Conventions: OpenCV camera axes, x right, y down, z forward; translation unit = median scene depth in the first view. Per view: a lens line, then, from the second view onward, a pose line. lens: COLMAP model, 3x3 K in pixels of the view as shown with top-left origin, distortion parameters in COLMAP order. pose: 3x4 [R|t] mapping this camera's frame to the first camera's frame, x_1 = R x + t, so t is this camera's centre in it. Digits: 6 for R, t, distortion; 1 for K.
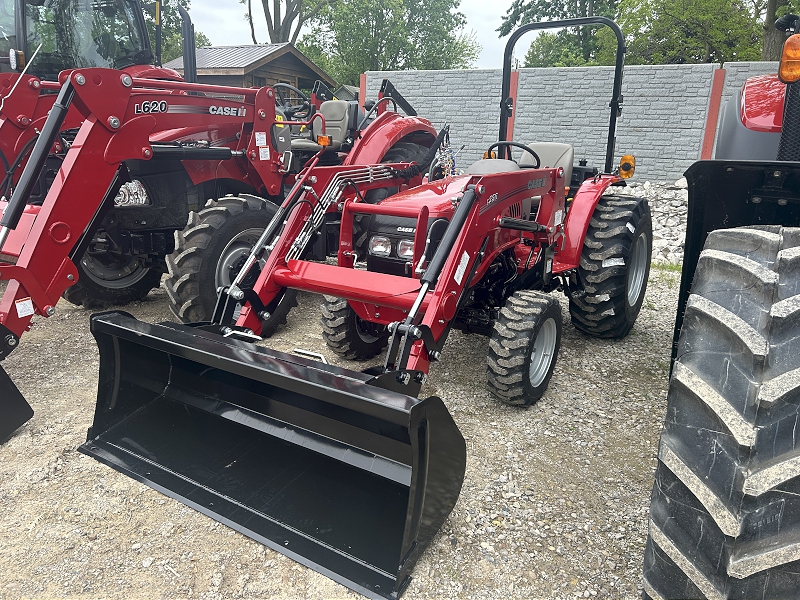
lens RADIAL K [[598.6, 0, 400.0], [0, 598.6, 300.0], [0, 0, 1]] dist [0.001267, -0.006487]
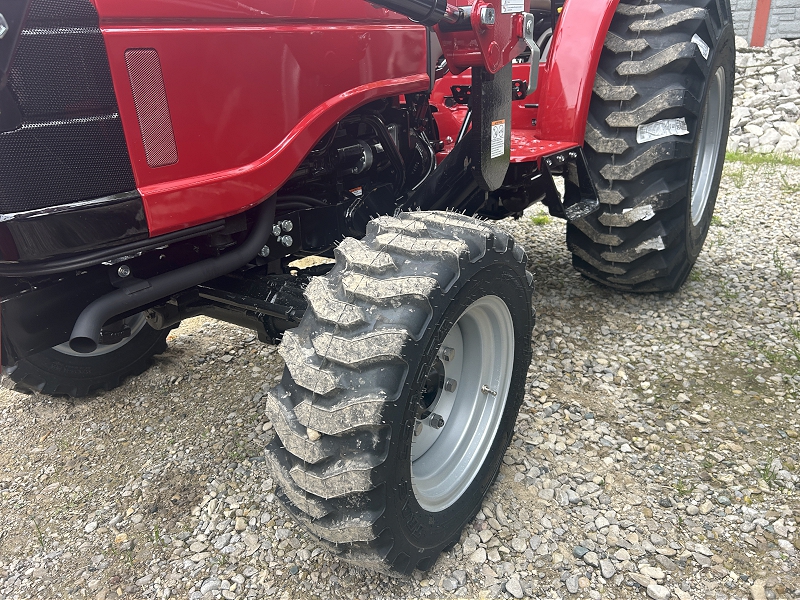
lens RADIAL K [[598.6, 0, 400.0], [0, 598.6, 300.0], [0, 0, 1]] dist [0.001267, -0.006487]
pose [[0.997582, -0.061768, -0.031866, 0.173052], [0.065353, 0.989678, 0.127540, -0.008662], [0.023659, -0.129314, 0.991321, 0.550483]]
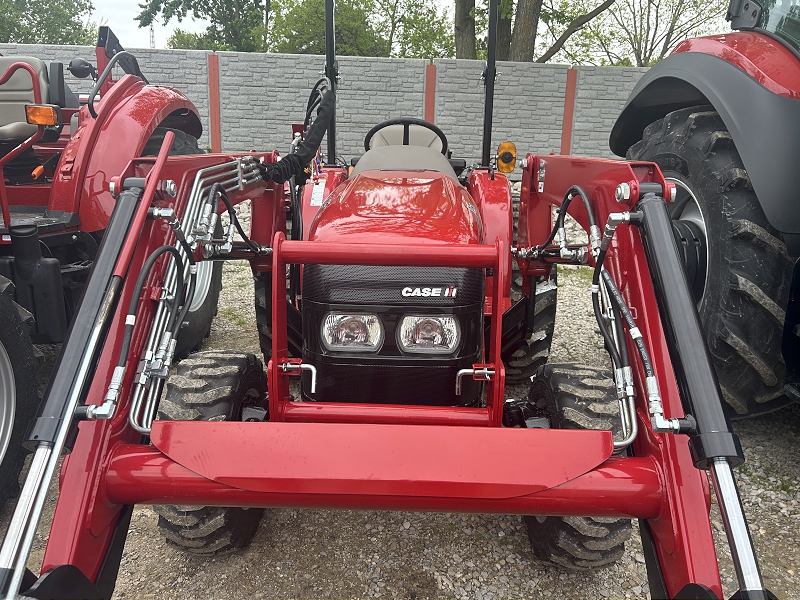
lens RADIAL K [[599.7, 0, 398.4], [0, 599.7, 285.6], [0, 0, 1]] dist [0.081255, -0.096779]
pose [[0.854146, -0.122054, 0.505506, -0.171085], [0.136680, 0.990581, 0.008229, -0.094691], [-0.501750, 0.062064, 0.862784, 0.459324]]
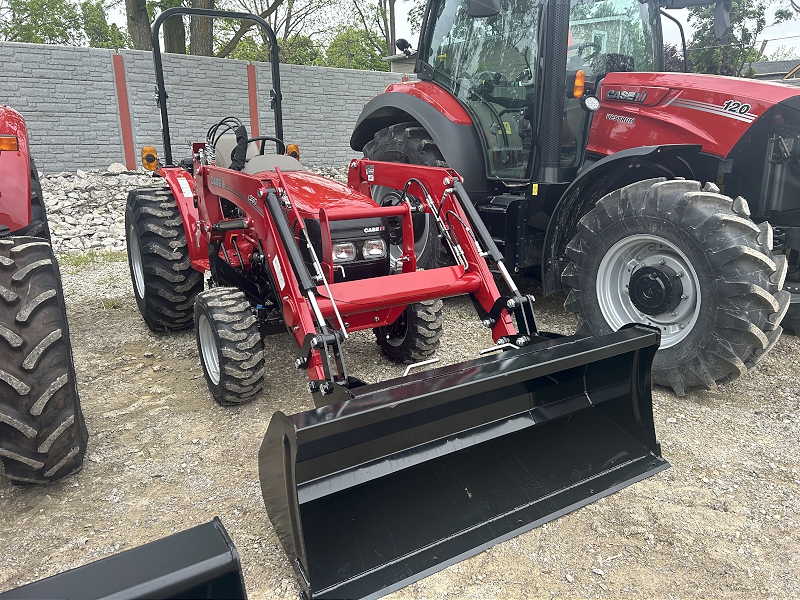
lens RADIAL K [[598.6, 0, 400.0], [0, 598.6, 300.0], [0, 0, 1]] dist [0.001267, -0.006487]
pose [[0.435516, -0.269634, 0.858850, -0.638998], [0.241837, 0.954057, 0.176891, -0.126552], [-0.867088, 0.130663, 0.480714, 0.361987]]
